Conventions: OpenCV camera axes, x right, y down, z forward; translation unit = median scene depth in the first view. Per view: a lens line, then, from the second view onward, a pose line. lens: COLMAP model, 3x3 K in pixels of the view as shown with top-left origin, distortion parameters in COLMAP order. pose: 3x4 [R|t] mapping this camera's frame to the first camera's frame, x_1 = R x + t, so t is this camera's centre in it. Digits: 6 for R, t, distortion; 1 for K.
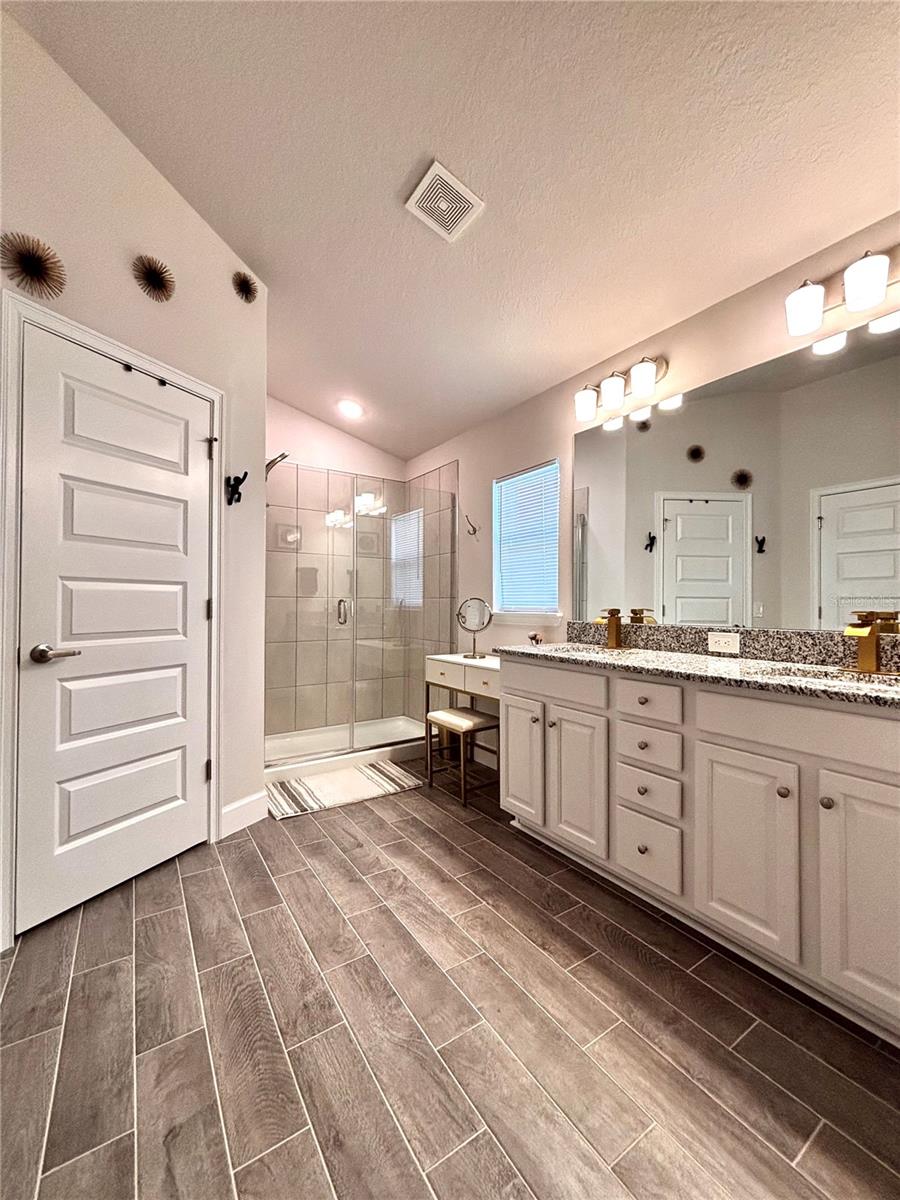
lens RADIAL K [[481.3, 0, 451.4], [0, 481.3, 600.0], [0, 0, 1]] dist [-0.002082, -0.000981]
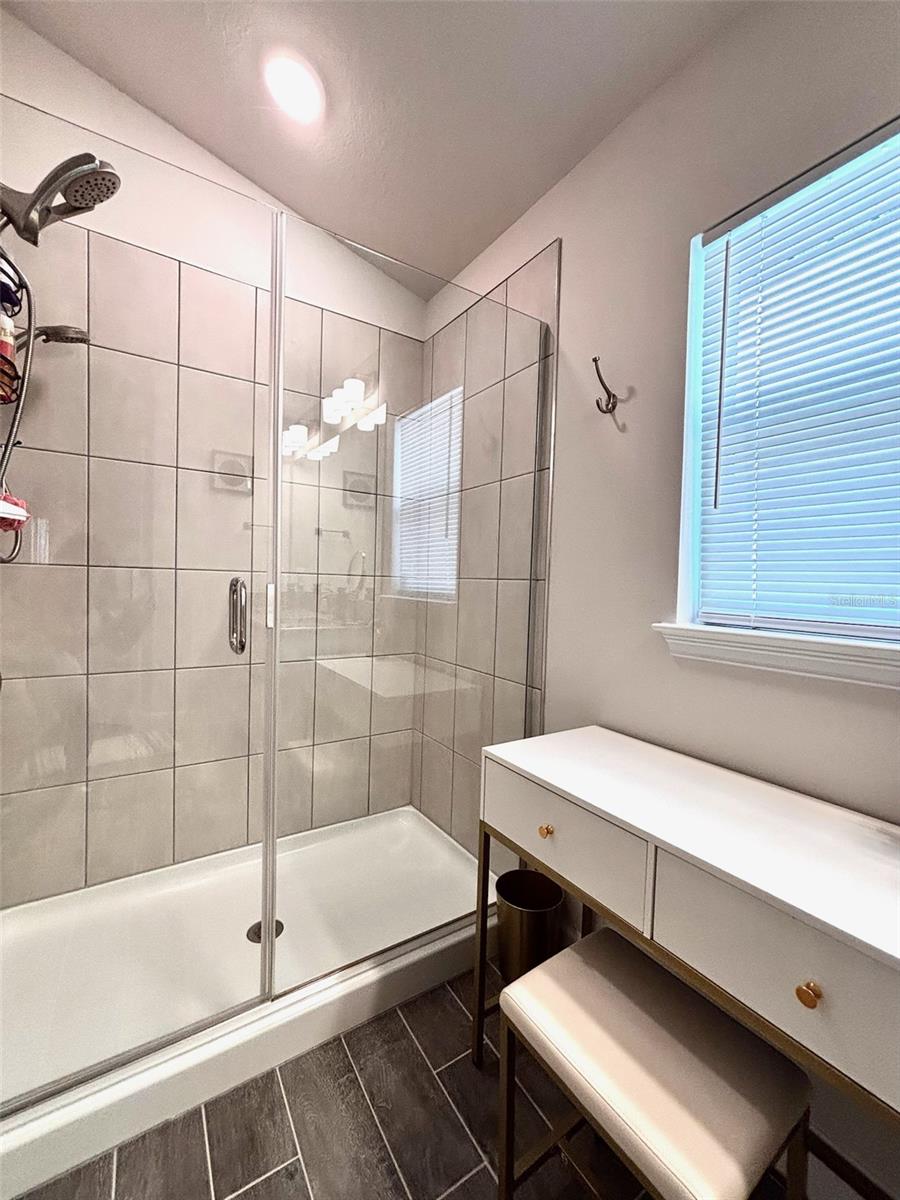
lens RADIAL K [[481.3, 0, 448.3], [0, 481.3, 598.6], [0, 0, 1]] dist [-0.002082, -0.000981]
pose [[0.999506, 0.025095, -0.018931, -0.057739], [-0.024375, 0.999004, 0.037382, -0.001653], [0.019850, -0.036902, 0.999122, 0.515853]]
